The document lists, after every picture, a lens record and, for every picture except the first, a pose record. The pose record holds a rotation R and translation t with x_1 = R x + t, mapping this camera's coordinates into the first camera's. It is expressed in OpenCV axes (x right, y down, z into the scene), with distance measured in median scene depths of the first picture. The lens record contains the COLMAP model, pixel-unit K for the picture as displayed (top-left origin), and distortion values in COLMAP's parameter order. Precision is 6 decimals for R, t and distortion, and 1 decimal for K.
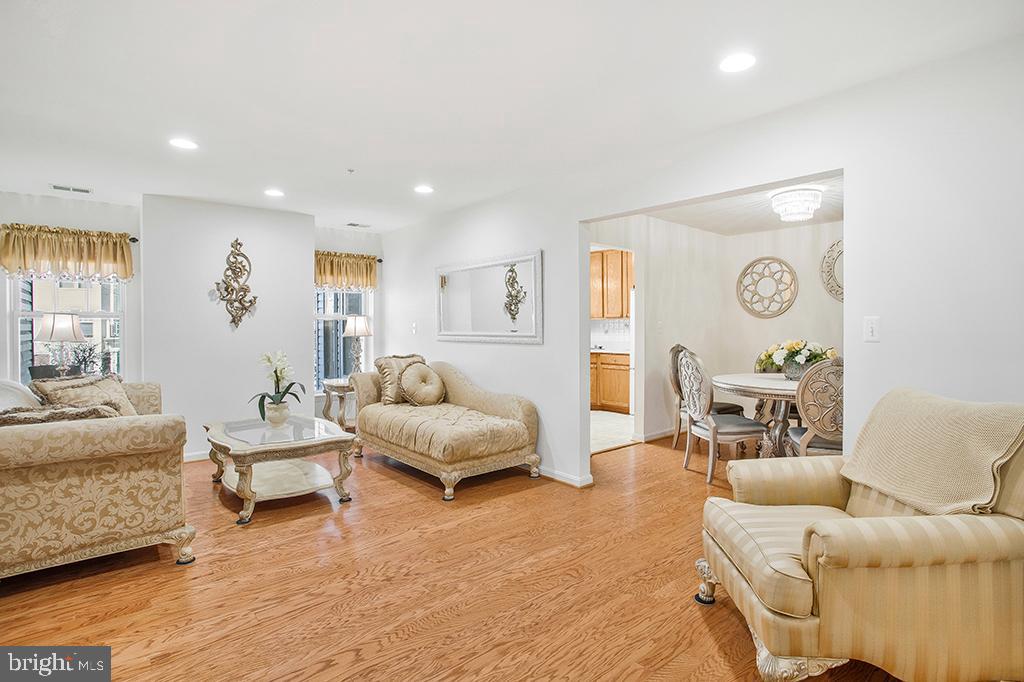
lens RADIAL K [[516.4, 0, 513.2], [0, 516.4, 327.1], [0, 0, 1]] dist [-0.056260, 0.027945]
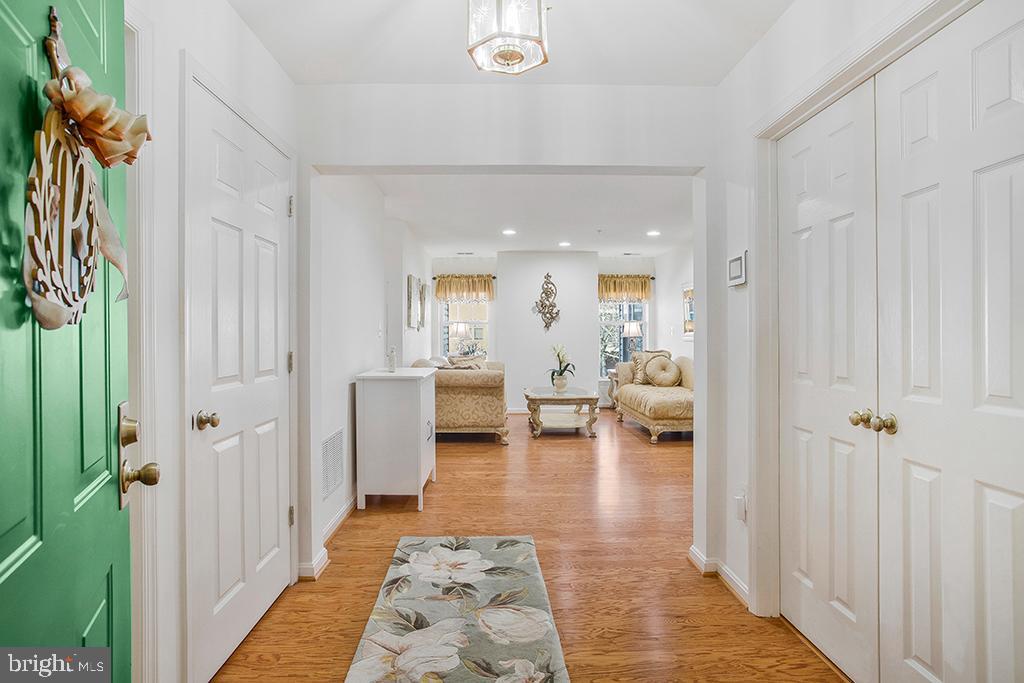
lens RADIAL K [[538.2, 0, 478.9], [0, 538.2, 324.6], [0, 0, 1]] dist [-0.000223, 0.000119]
pose [[0.761715, -0.007284, -0.647871, 0.382044], [-0.001408, 0.999916, -0.012896, 0.004884], [0.647911, 0.010735, 0.761641, -0.407884]]
